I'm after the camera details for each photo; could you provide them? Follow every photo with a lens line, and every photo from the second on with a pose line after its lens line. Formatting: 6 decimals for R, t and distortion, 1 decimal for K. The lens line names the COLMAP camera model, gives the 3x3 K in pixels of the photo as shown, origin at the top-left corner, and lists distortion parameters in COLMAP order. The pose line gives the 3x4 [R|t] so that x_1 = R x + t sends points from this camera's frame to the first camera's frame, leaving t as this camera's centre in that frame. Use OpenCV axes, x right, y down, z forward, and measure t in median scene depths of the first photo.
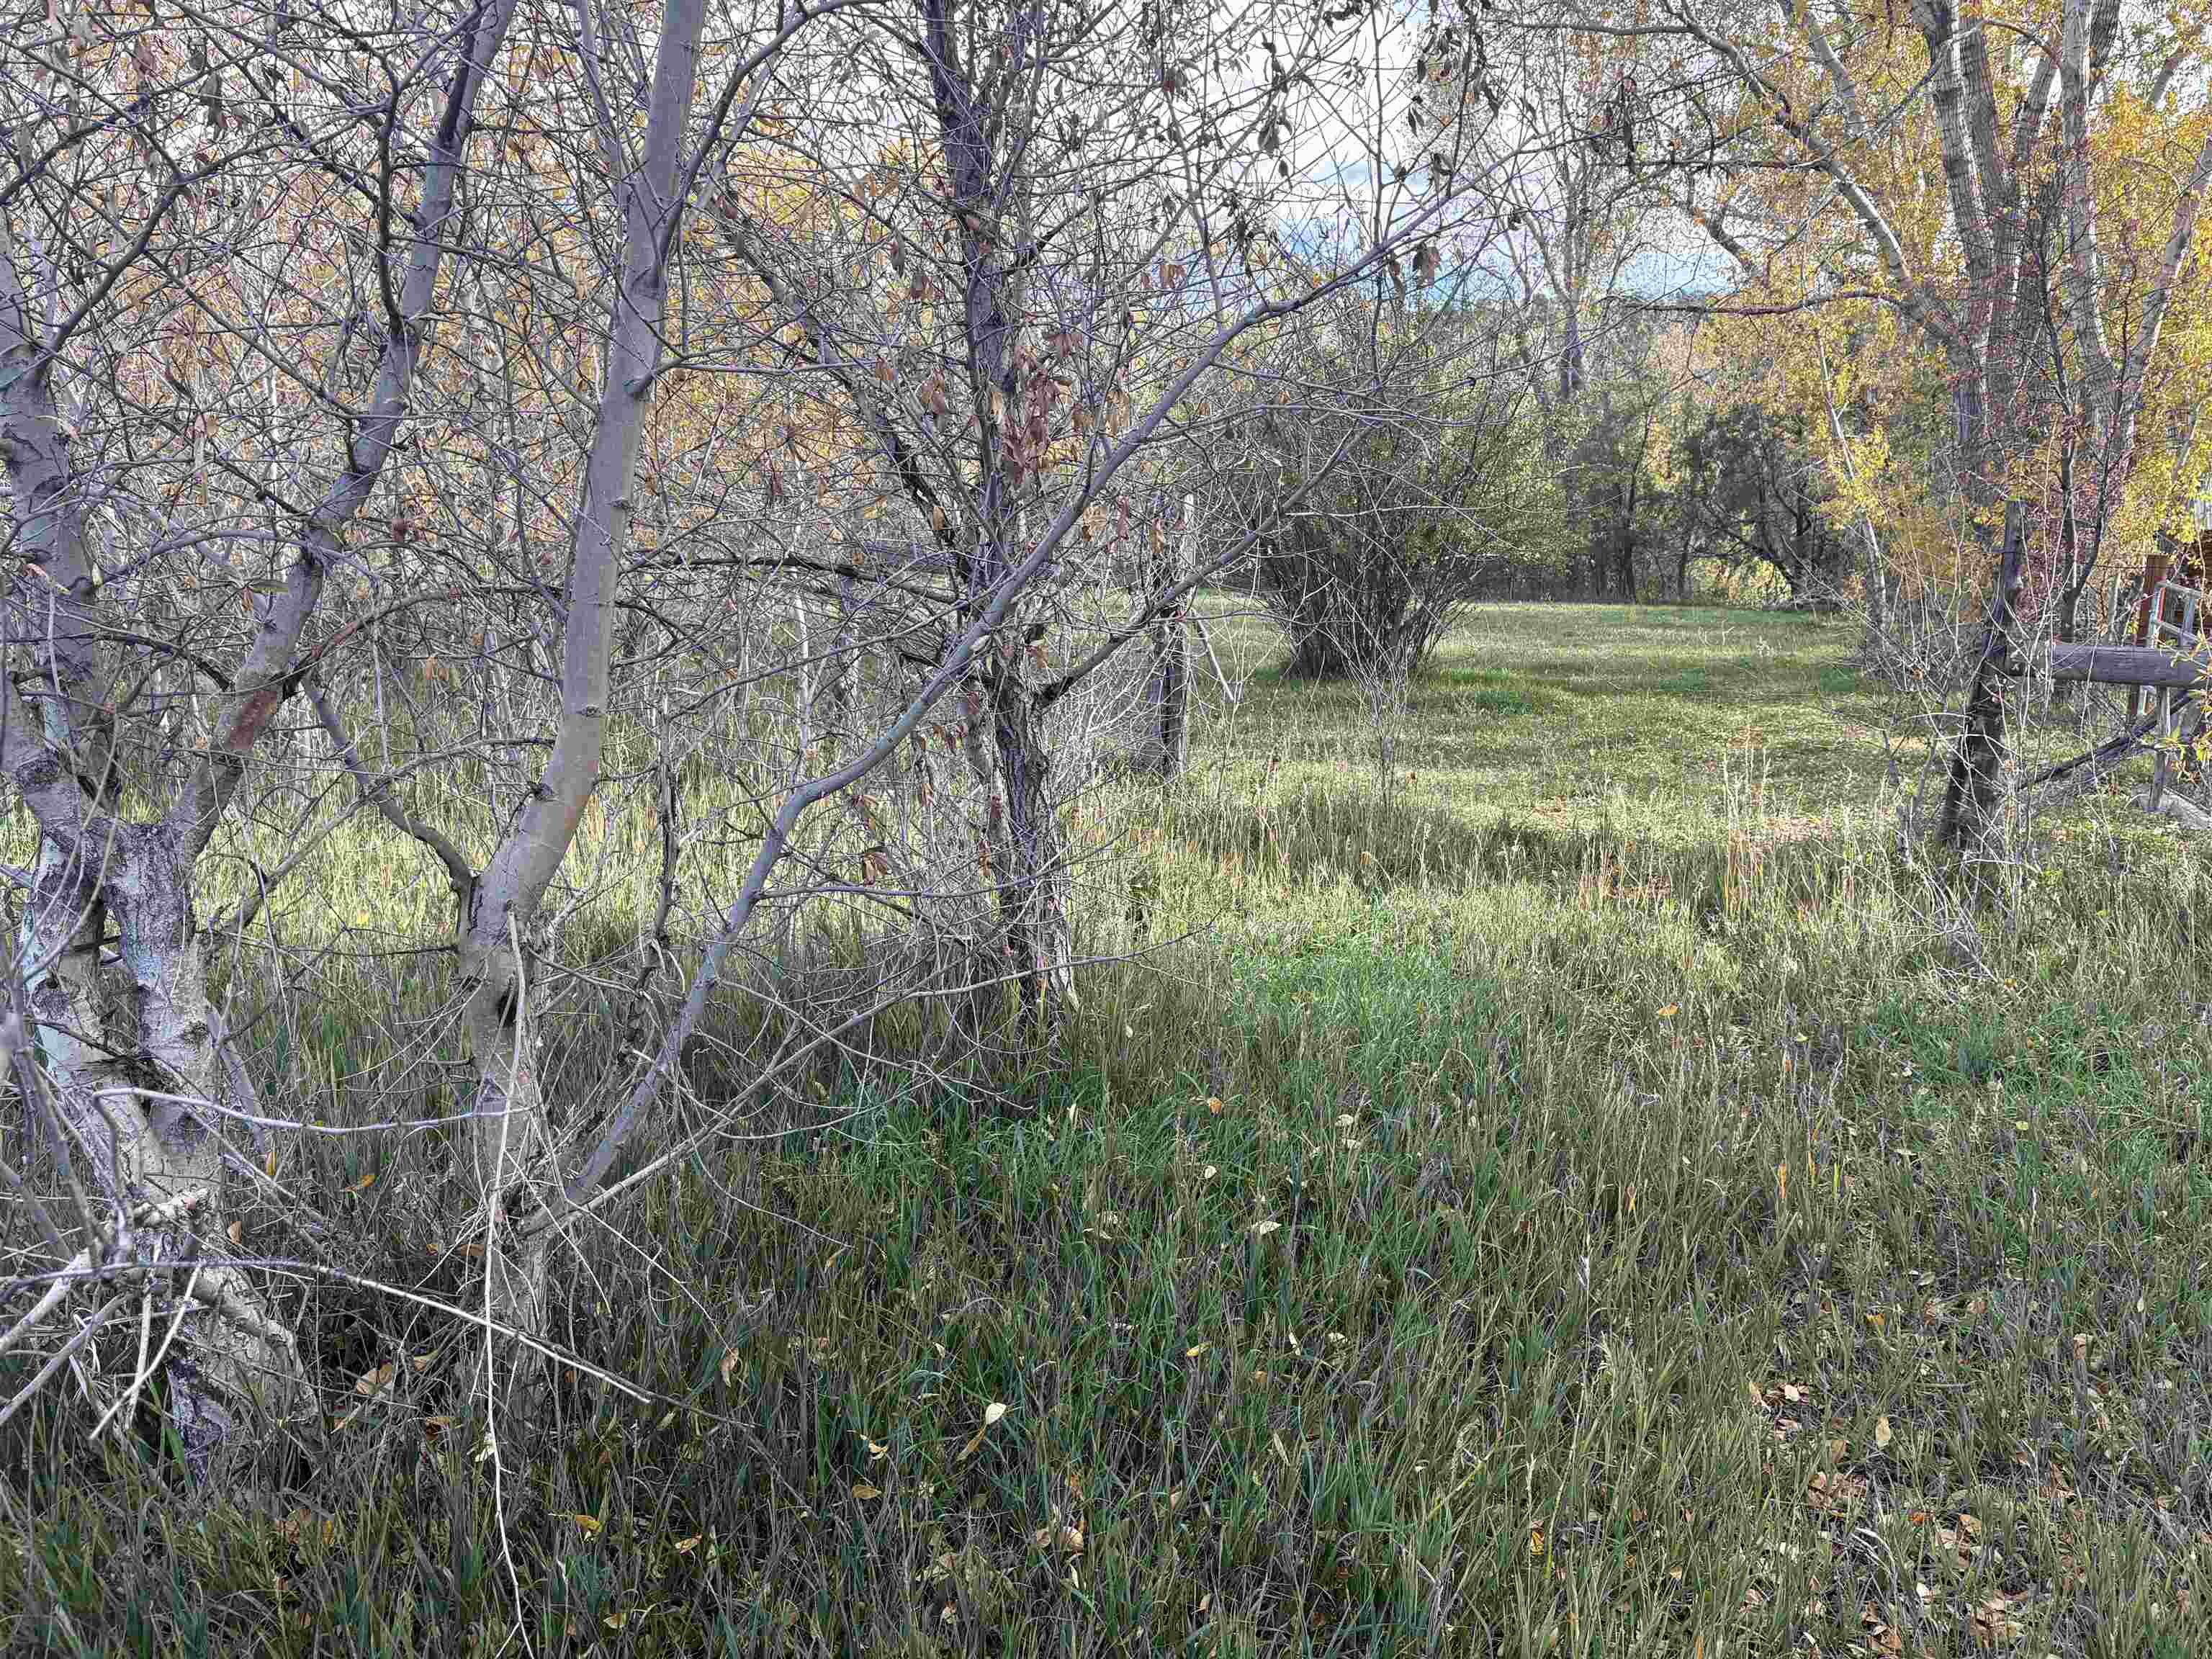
lens RADIAL K [[1677.2, 0, 1115.7], [0, 1677.2, 874.8], [0, 0, 1]] dist [-0.004291, -0.007642]
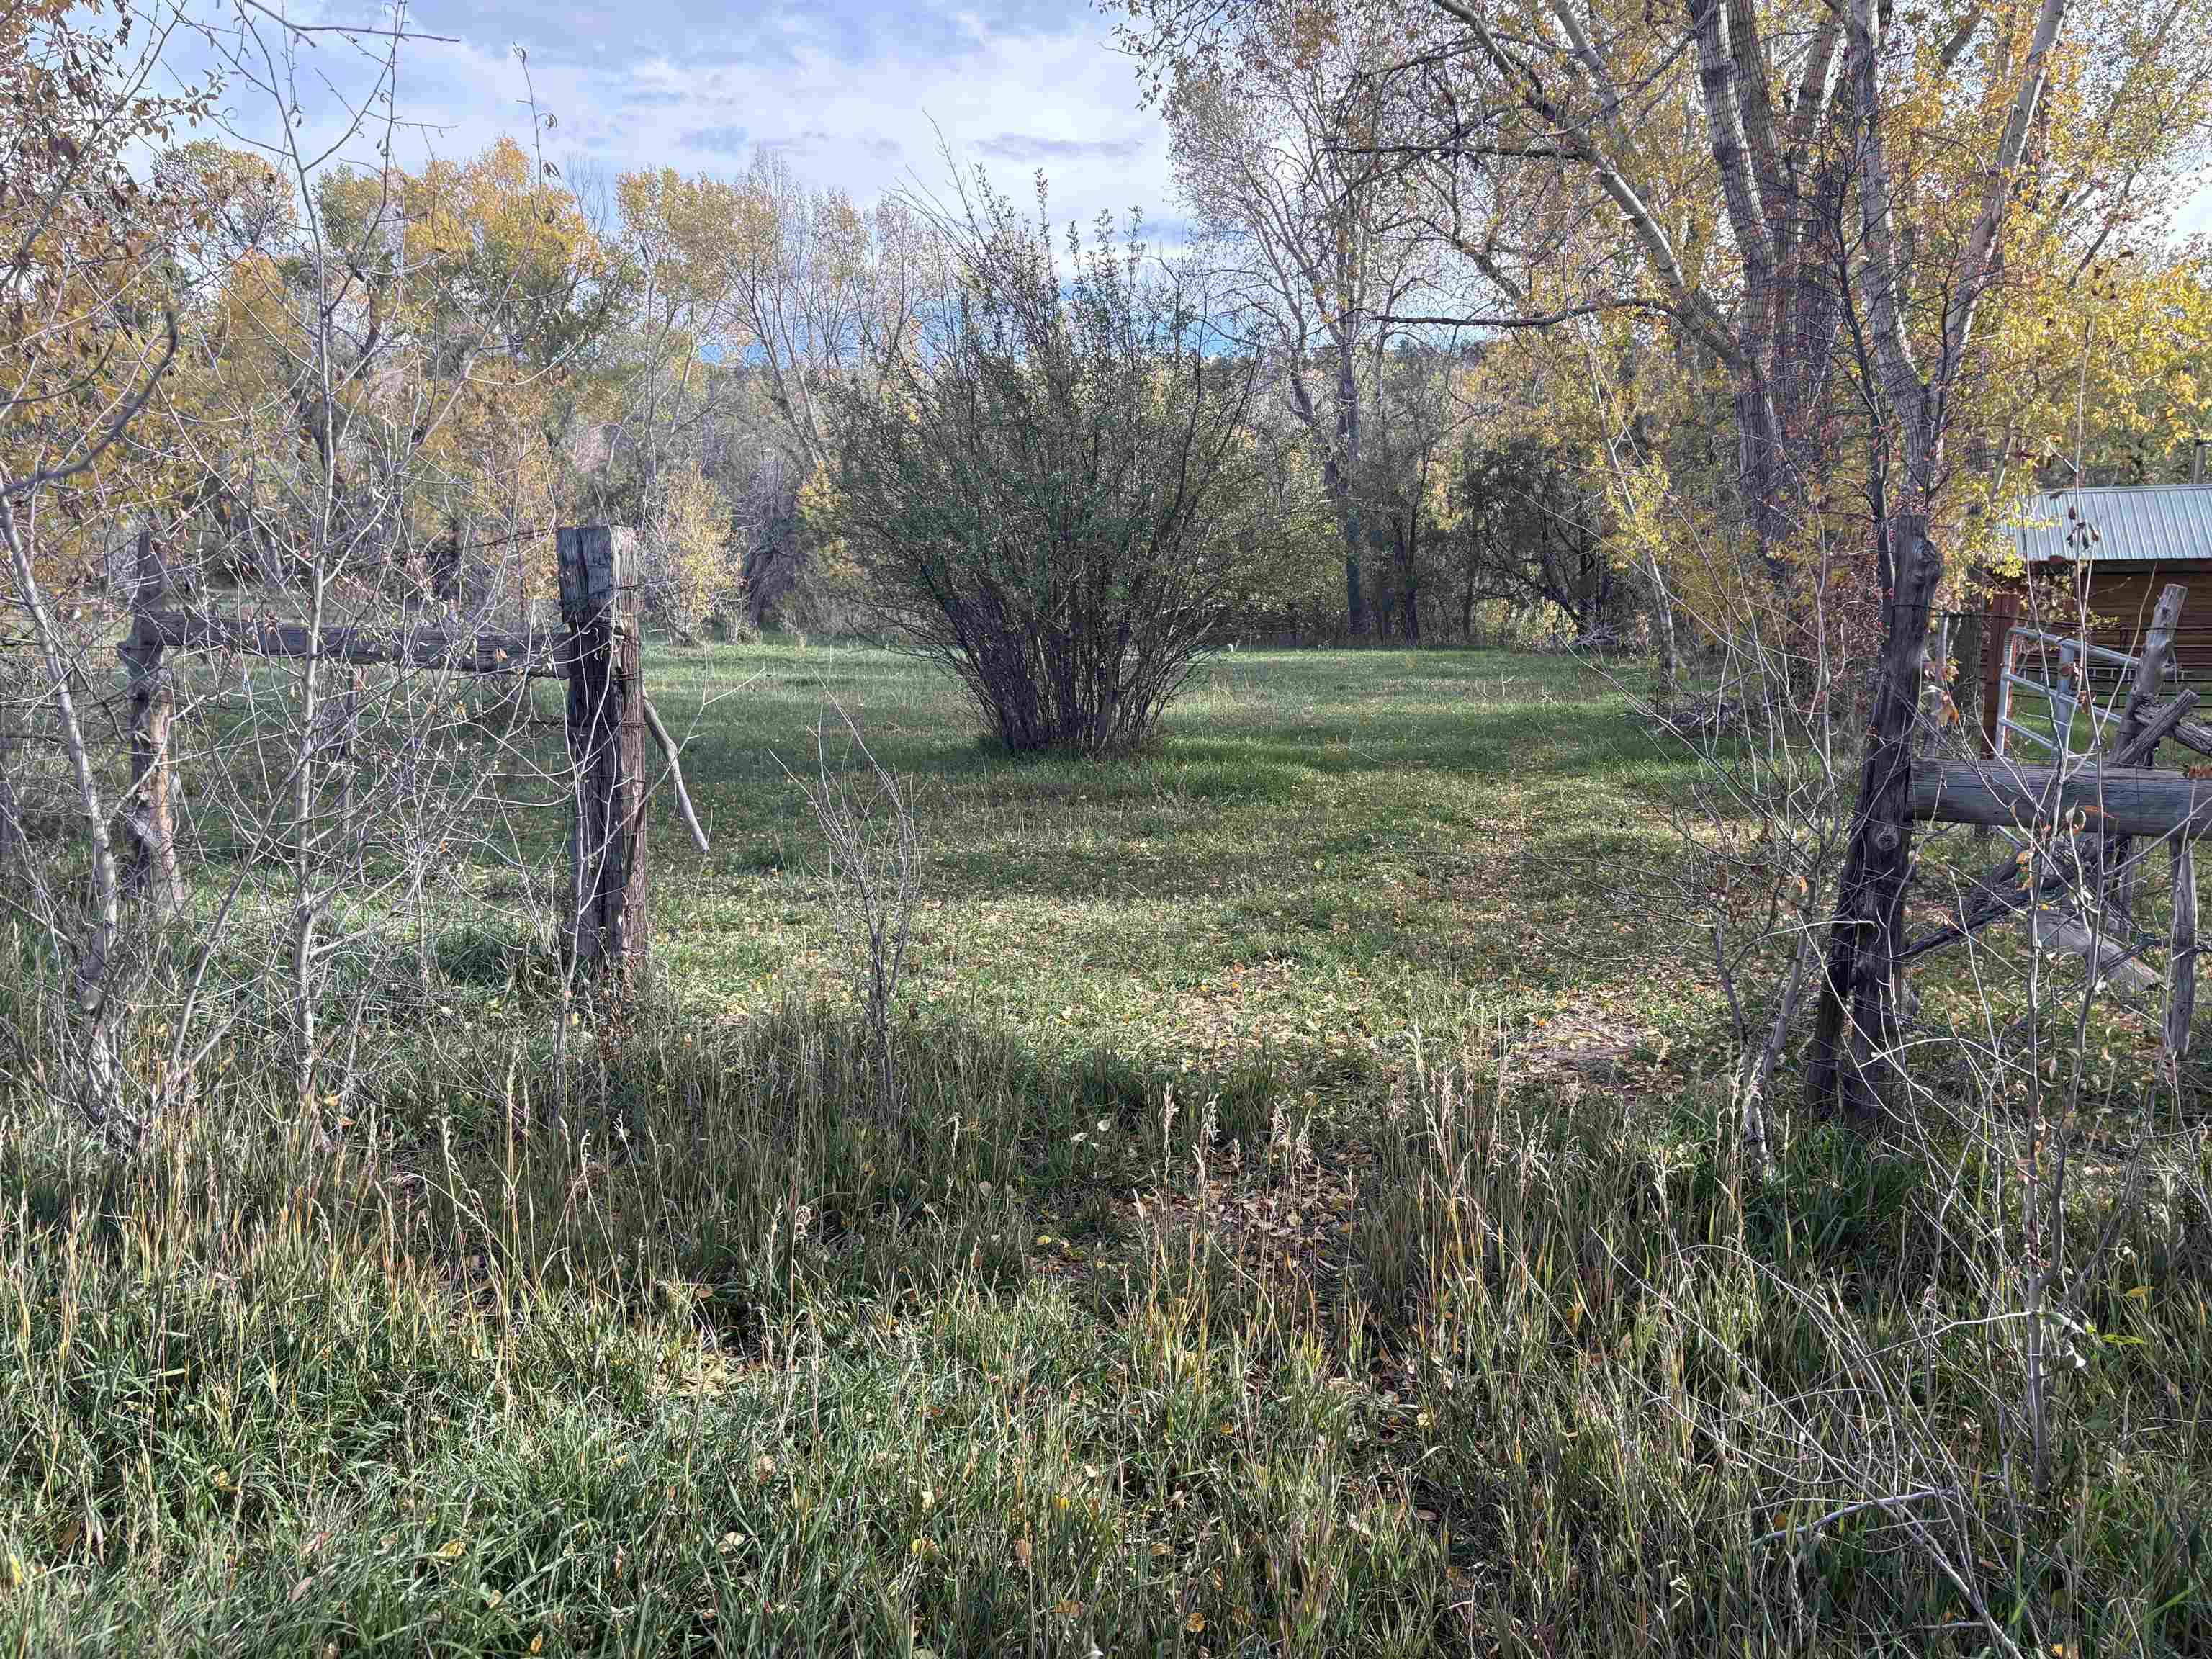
lens RADIAL K [[1677.2, 0, 1105.5], [0, 1677.2, 828.2], [0, 0, 1]] dist [-0.004291, -0.007642]
pose [[0.994585, -0.029886, 0.099540, 0.052445], [0.035220, 0.998012, -0.052269, -0.024600], [-0.097780, 0.055492, 0.993660, 0.117823]]
